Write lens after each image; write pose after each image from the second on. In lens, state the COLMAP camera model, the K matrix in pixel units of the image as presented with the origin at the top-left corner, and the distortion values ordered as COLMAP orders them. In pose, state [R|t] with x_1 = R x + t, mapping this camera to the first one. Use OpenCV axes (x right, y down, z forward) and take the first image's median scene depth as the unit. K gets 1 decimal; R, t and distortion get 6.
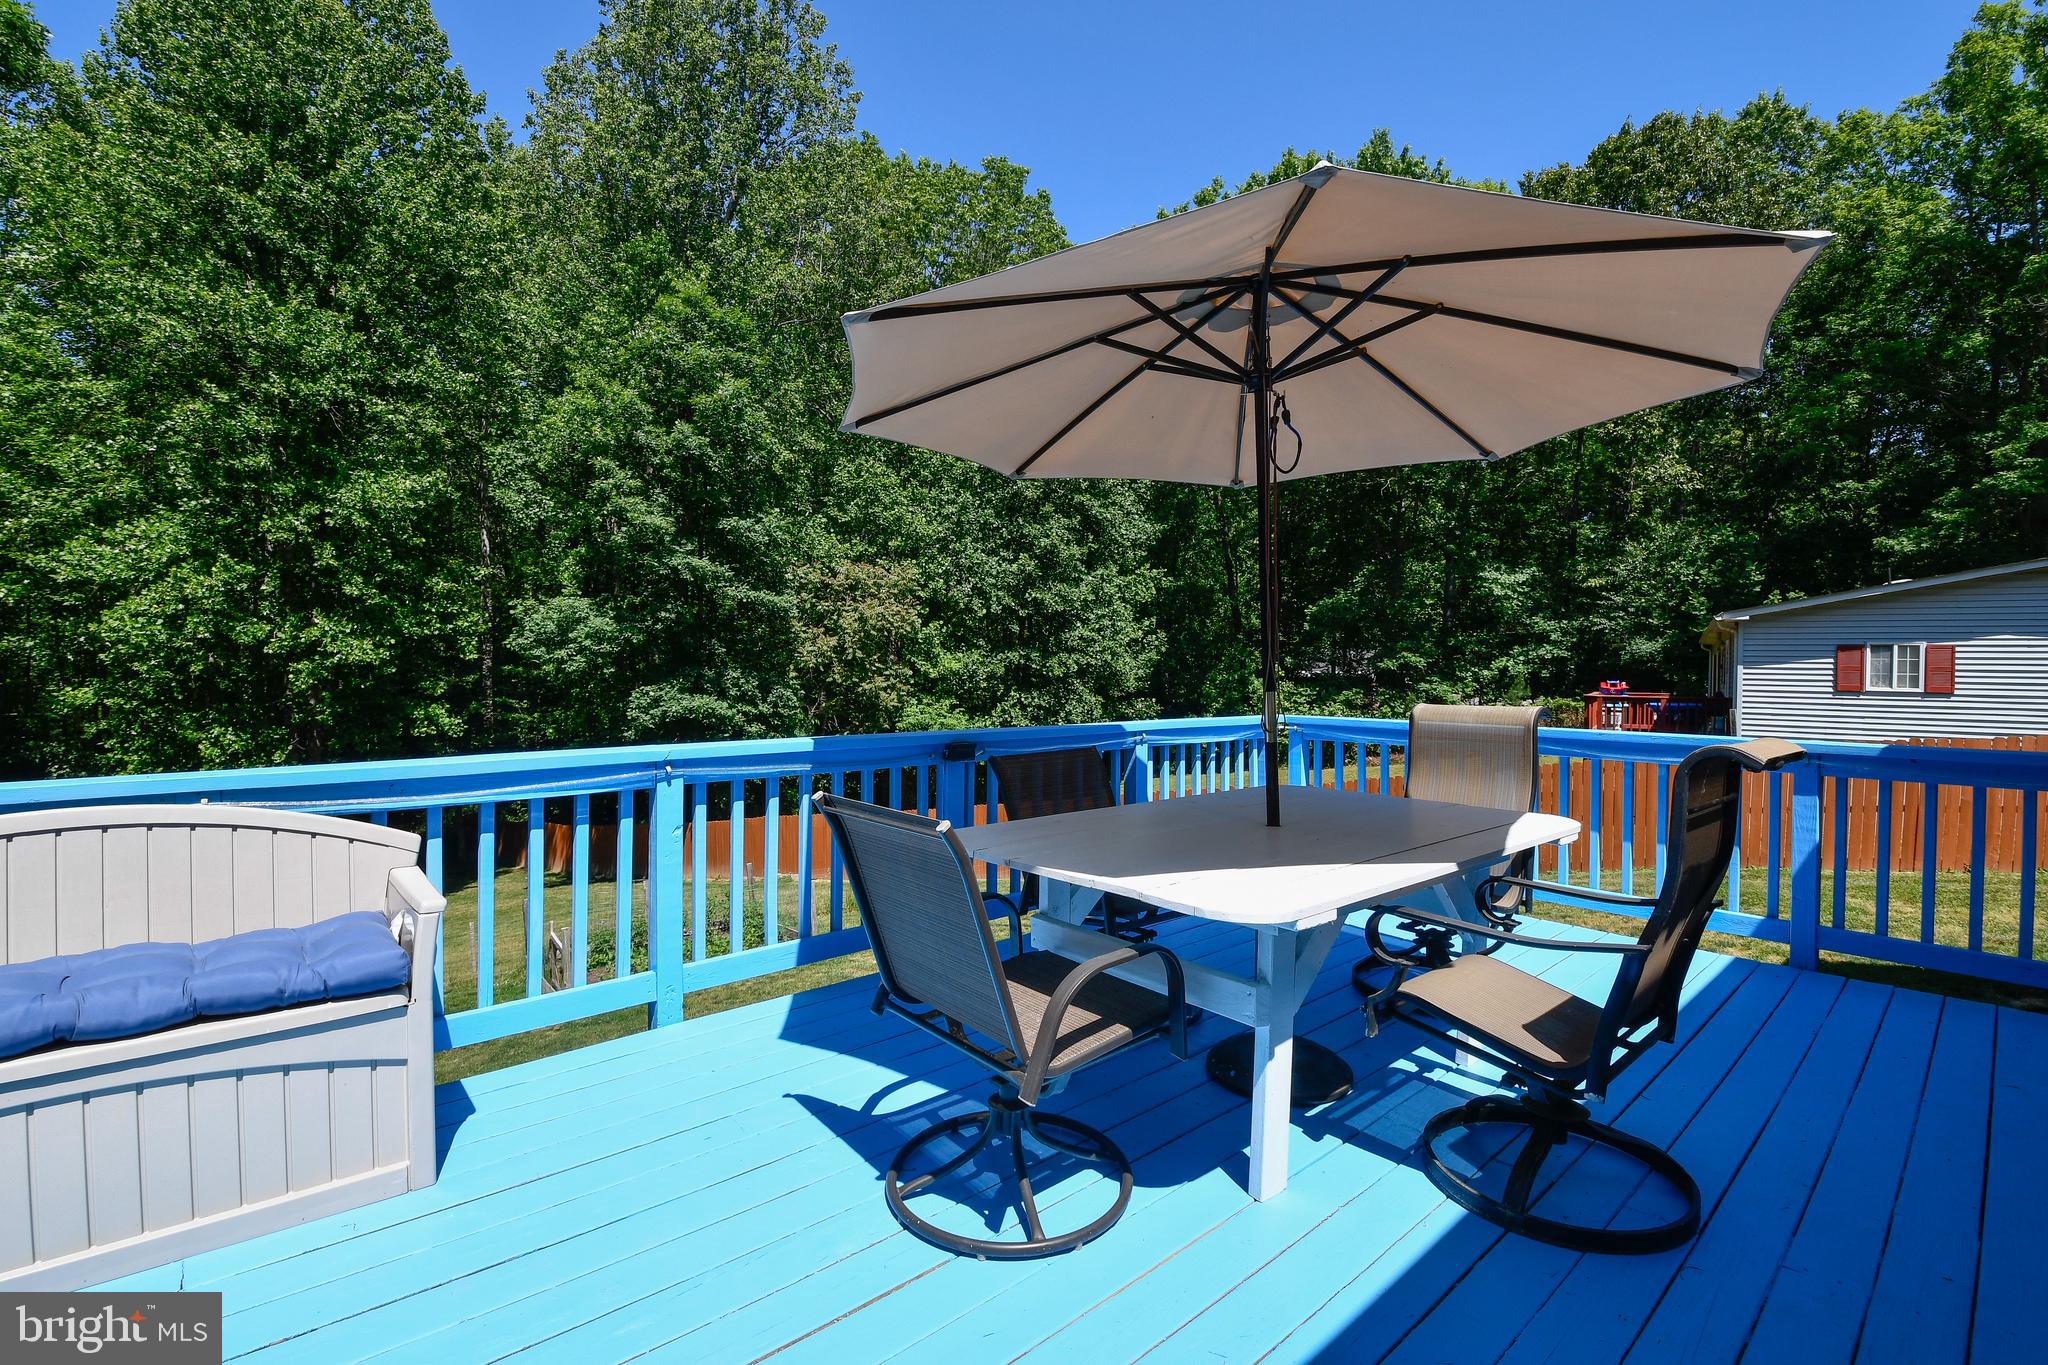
lens RADIAL K [[887.2, 0, 1023.6], [0, 887.2, 679.1], [0, 0, 1]] dist [-0.002144, -0.017996]
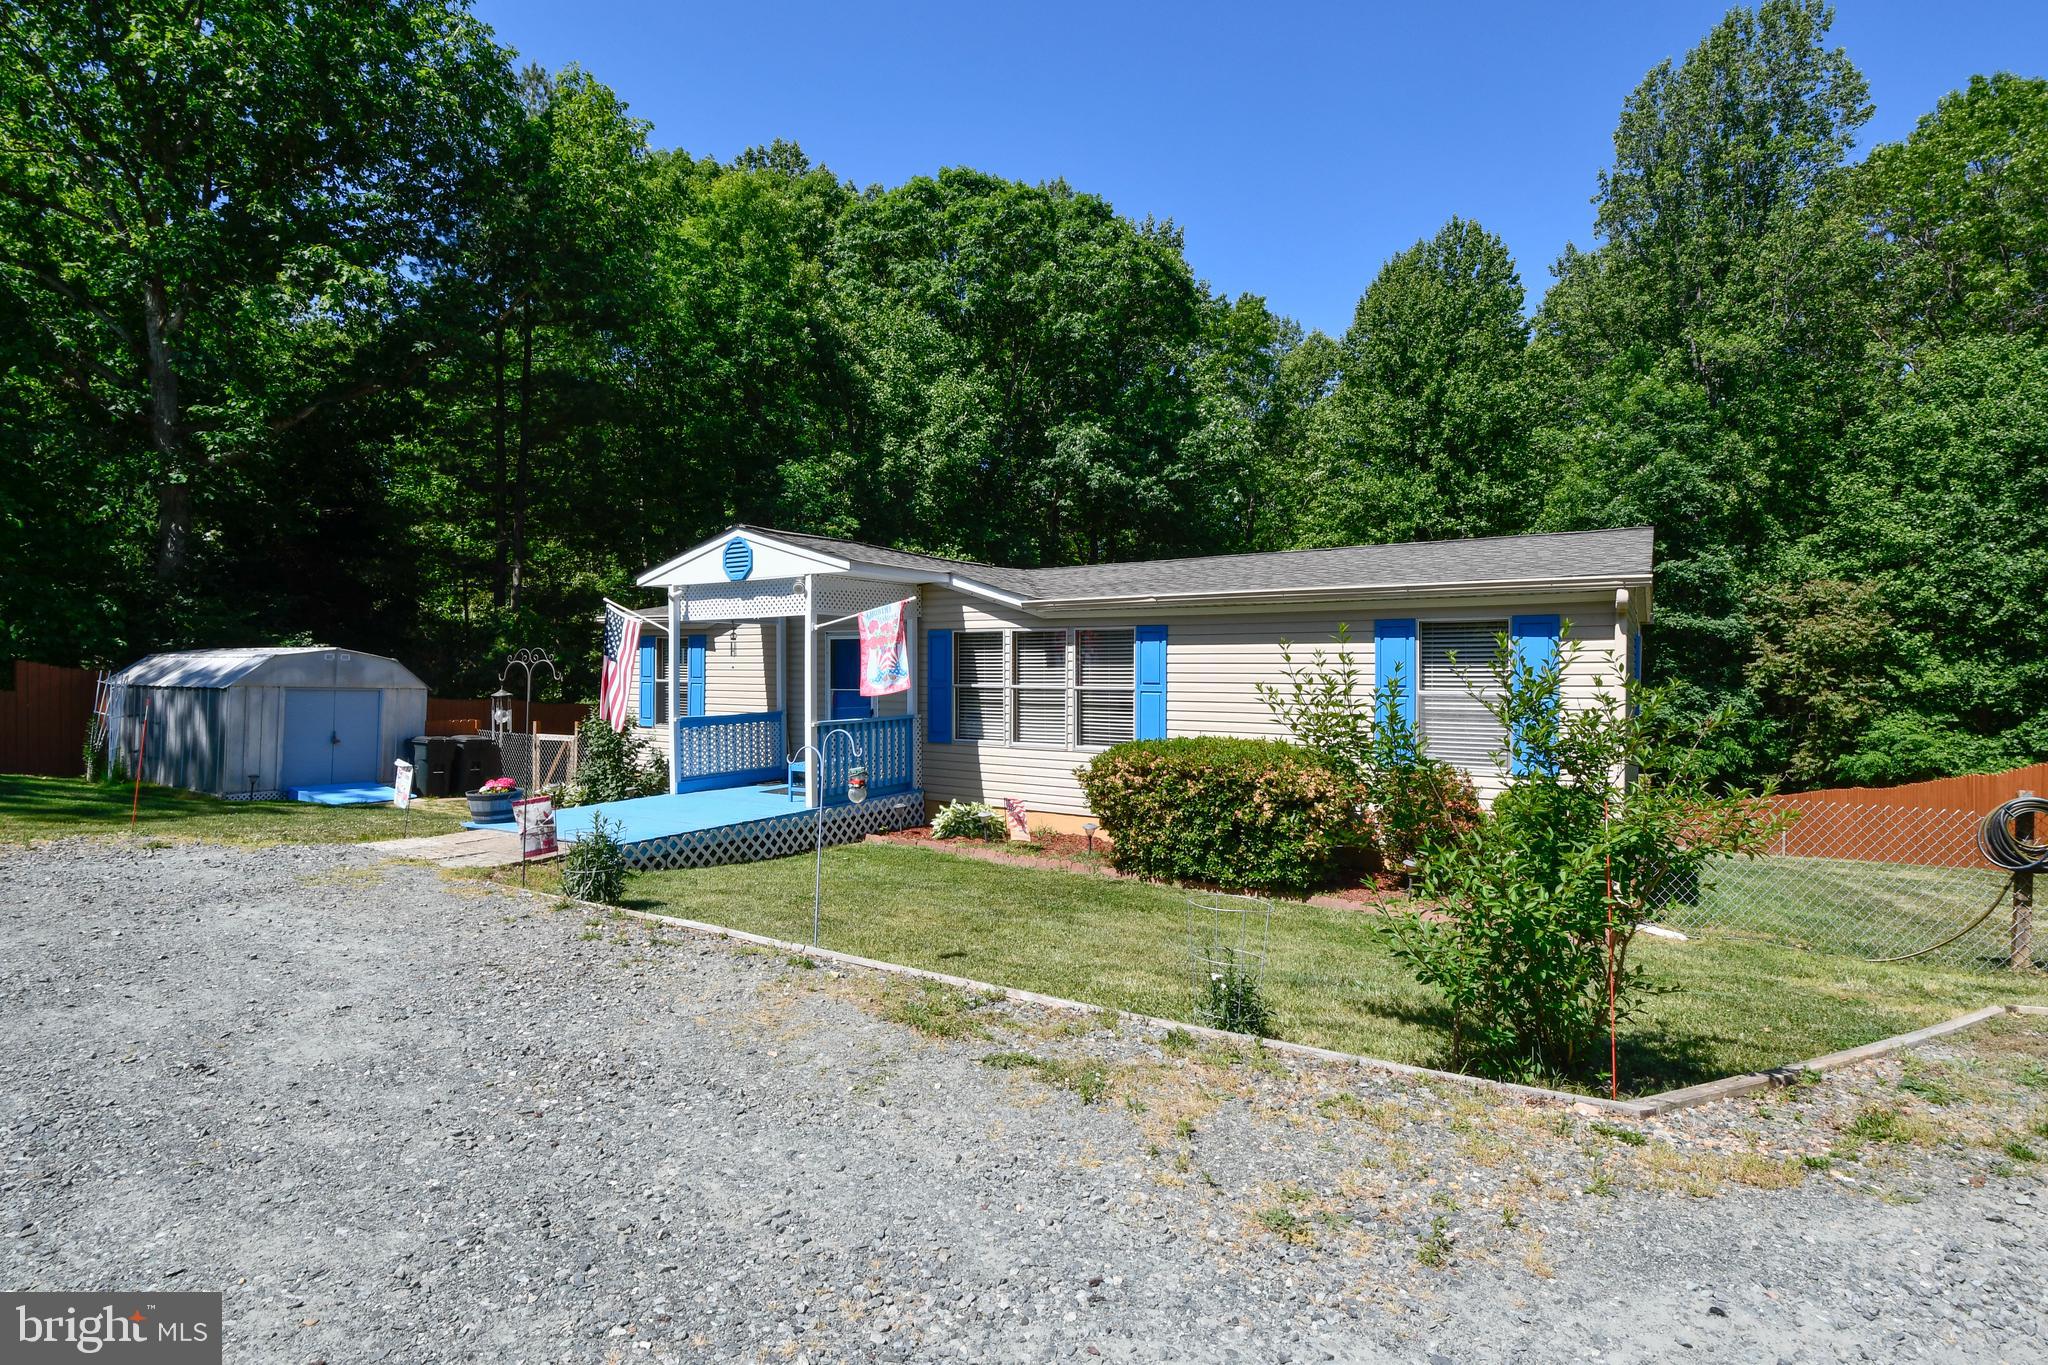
lens RADIAL K [[962.6, 0, 1023.8], [0, 962.6, 675.2], [0, 0, 1]] dist [0.017339, -0.031665]
pose [[0.261087, 0.000338, -0.965315, 0.693458], [-0.012596, 0.999916, -0.003057, -0.004863], [0.965233, 0.012957, 0.261069, -0.216695]]
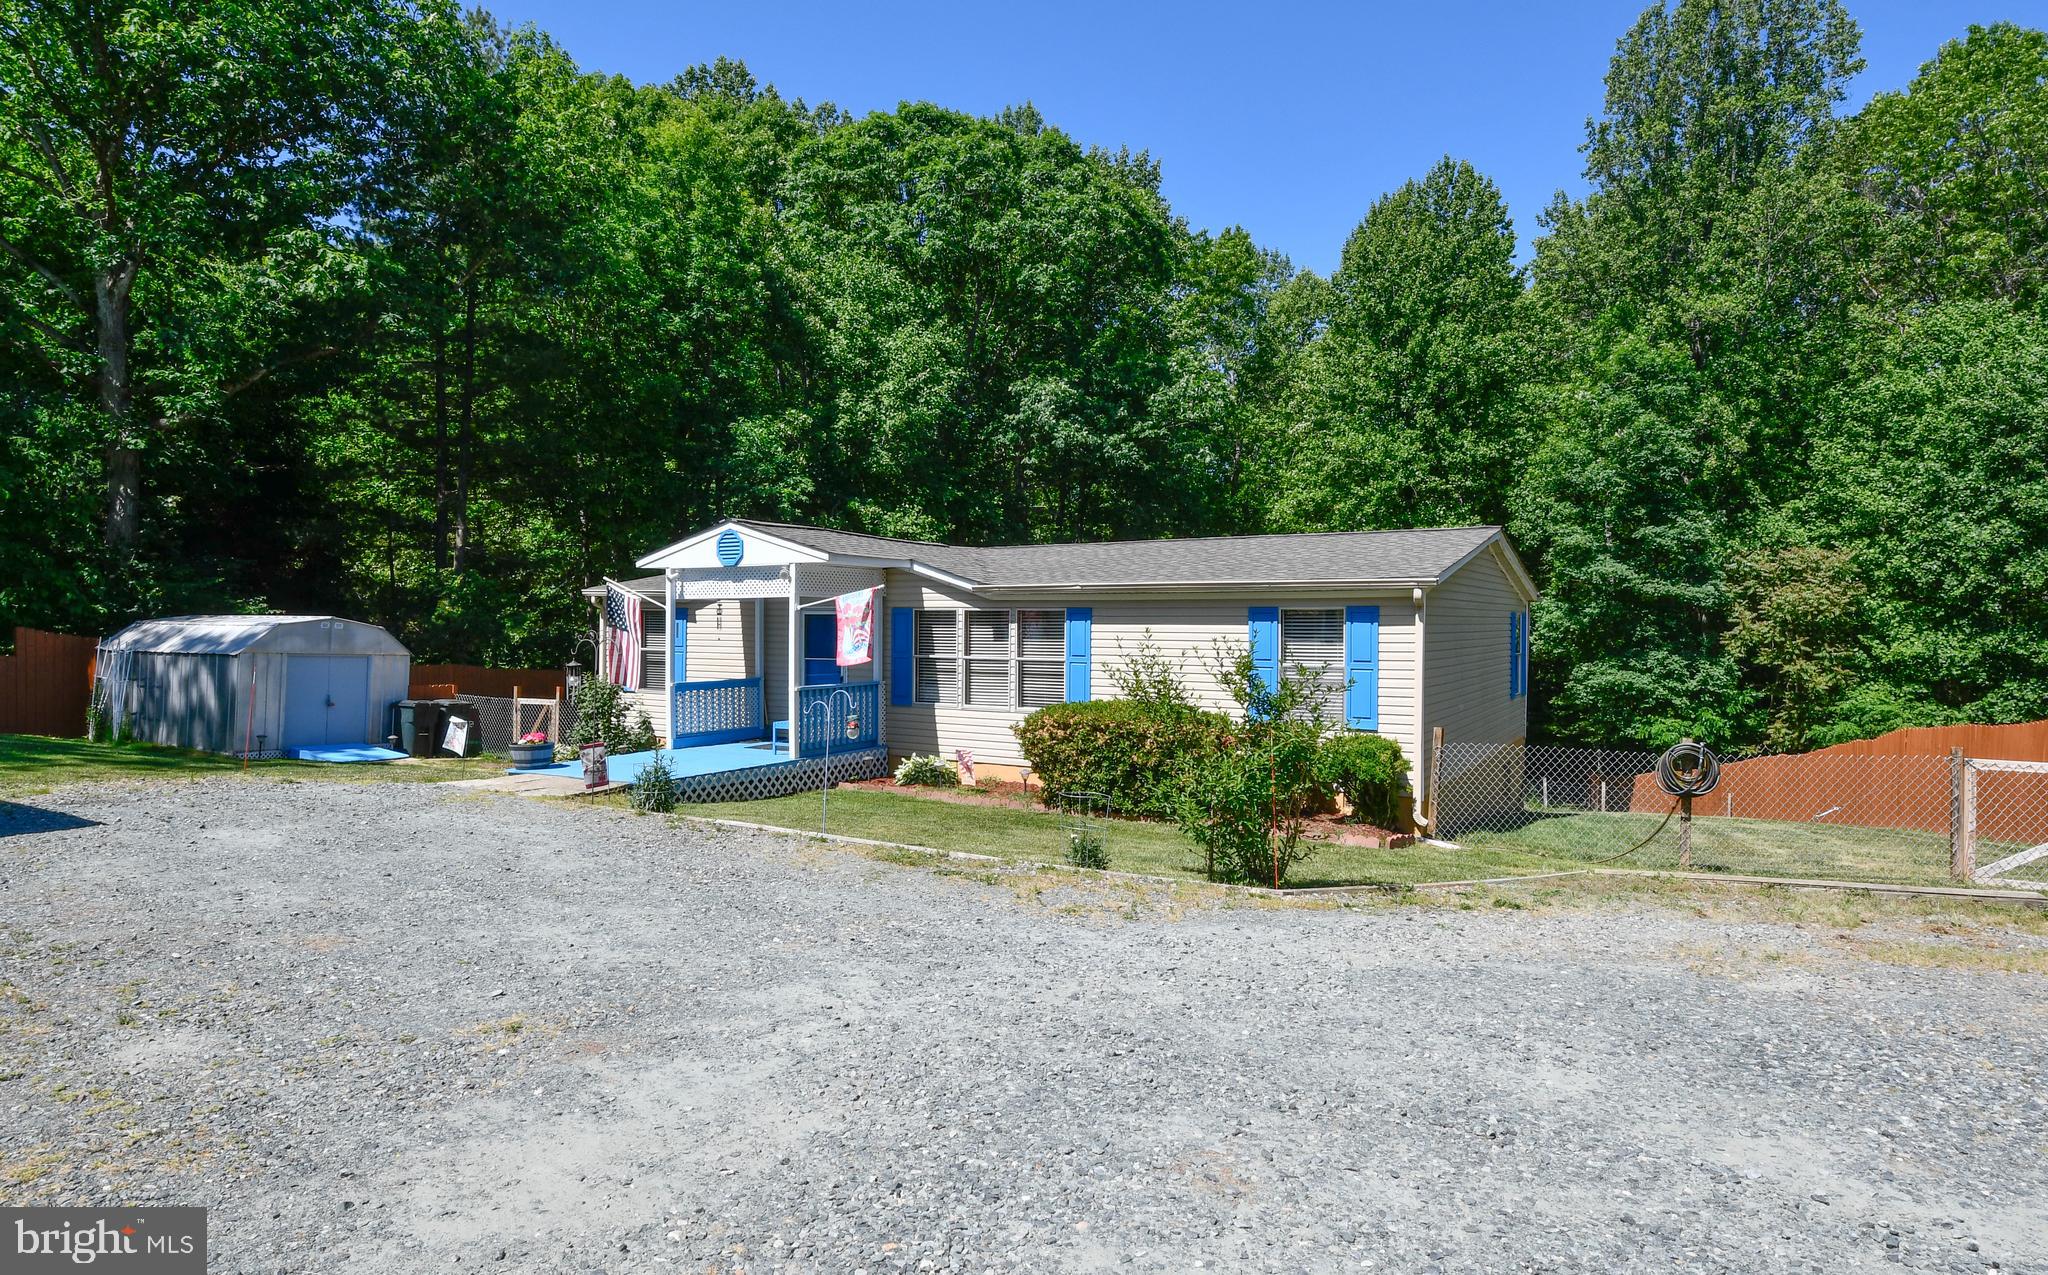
lens RADIAL K [[1112.8, 0, 1033.9], [0, 1112.8, 639.1], [0, 0, 1]] dist [0.037645, -0.058991]
pose [[0.297376, 0.003695, -0.954753, 0.827062], [-0.017045, 0.999854, -0.001440, -0.009698], [0.954608, 0.016702, 0.297395, -0.244488]]
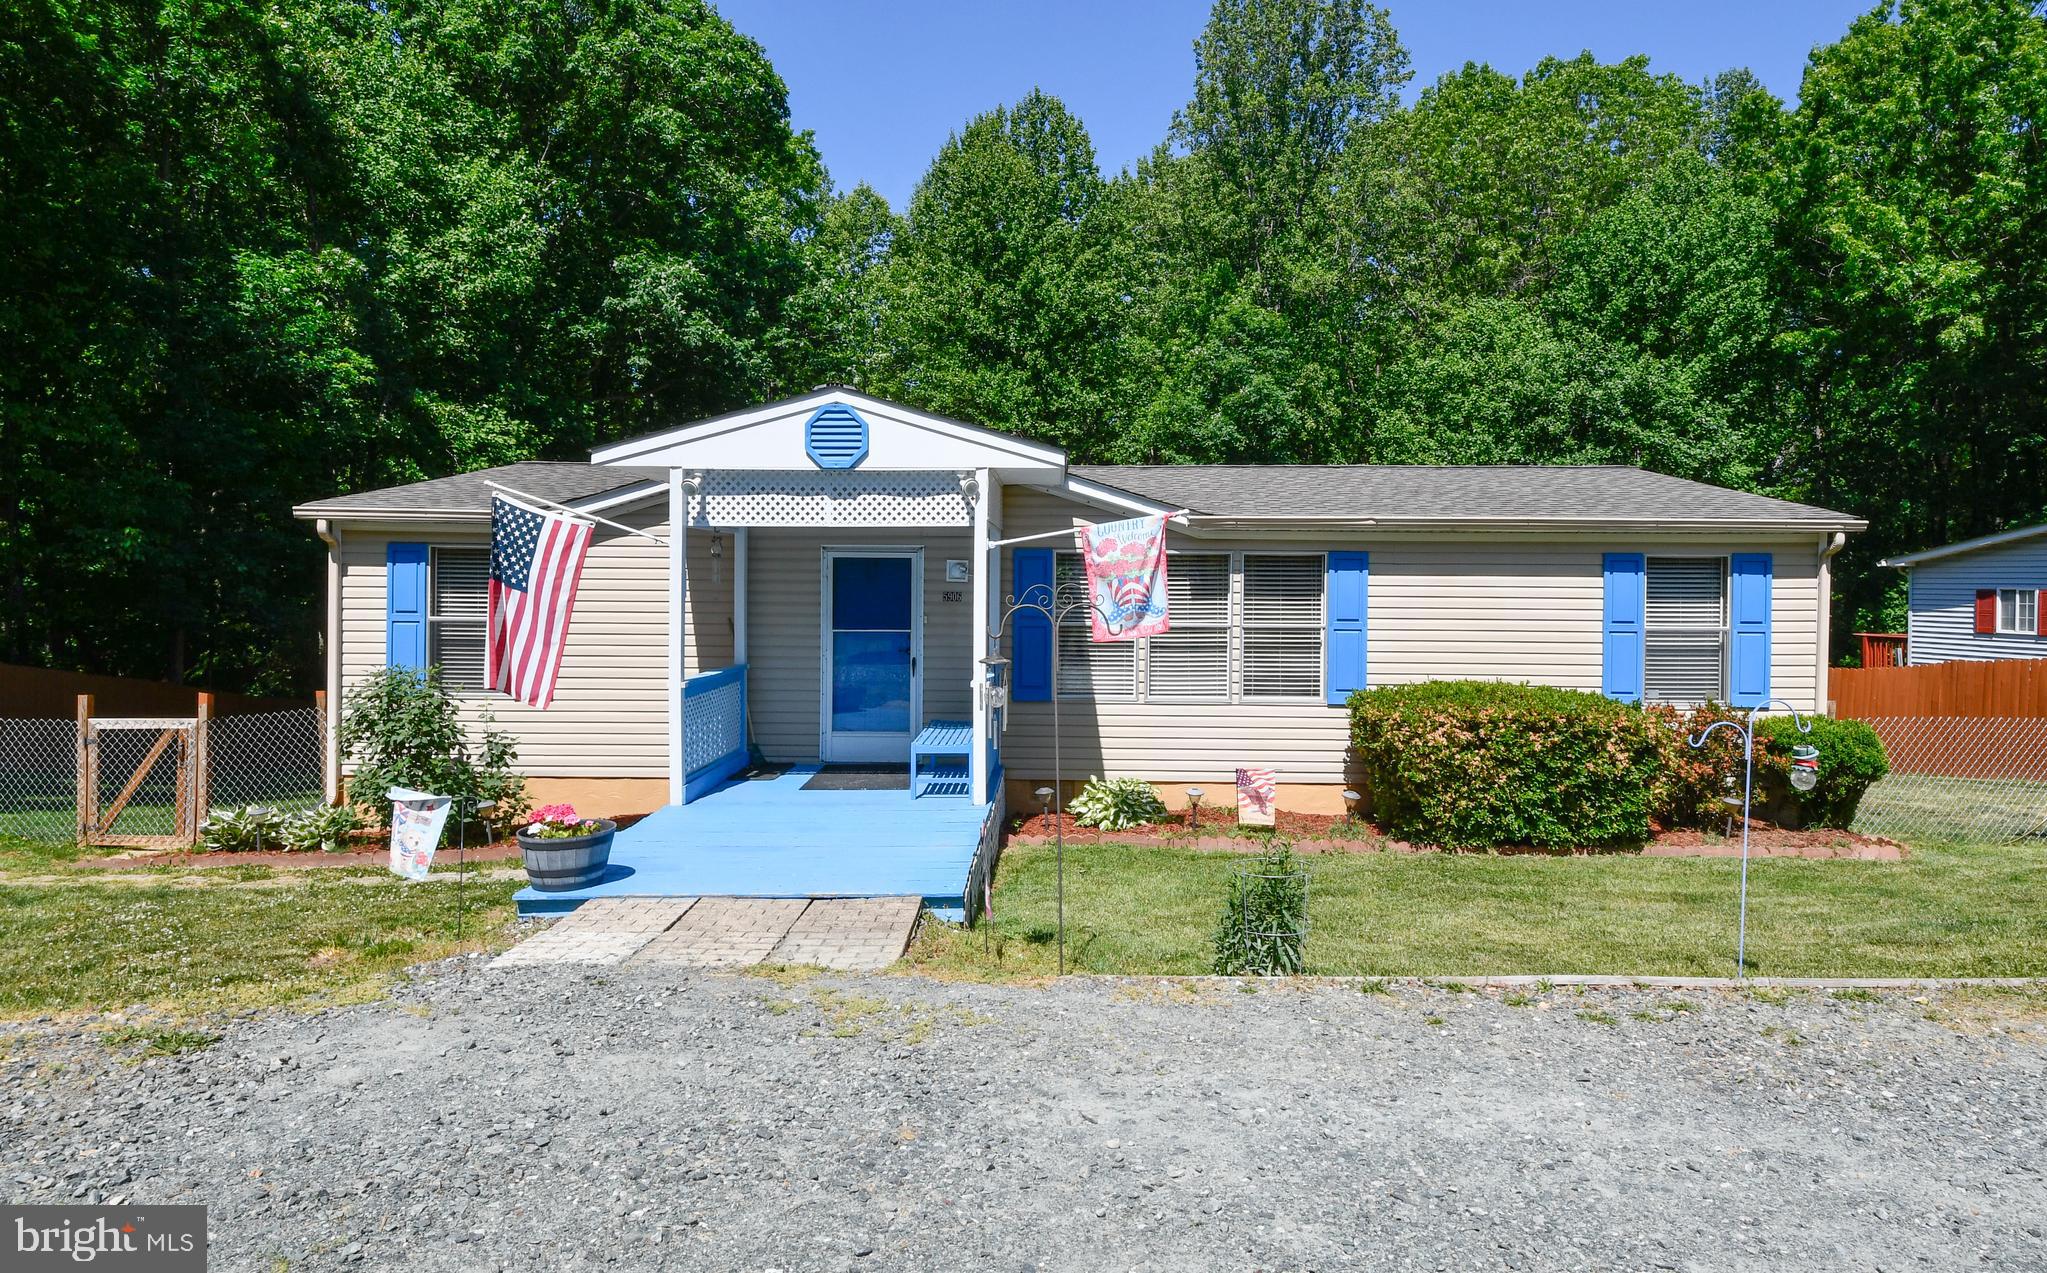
lens RADIAL K [[1174.0, 0, 1059.0], [0, 1174.0, 590.4], [0, 0, 1]] dist [0.018441, -0.039952]
pose [[0.739495, 0.001343, -0.673161, 0.548106], [-0.010113, 0.999907, -0.009114, -0.008455], [0.673087, 0.013548, 0.739440, -0.404555]]
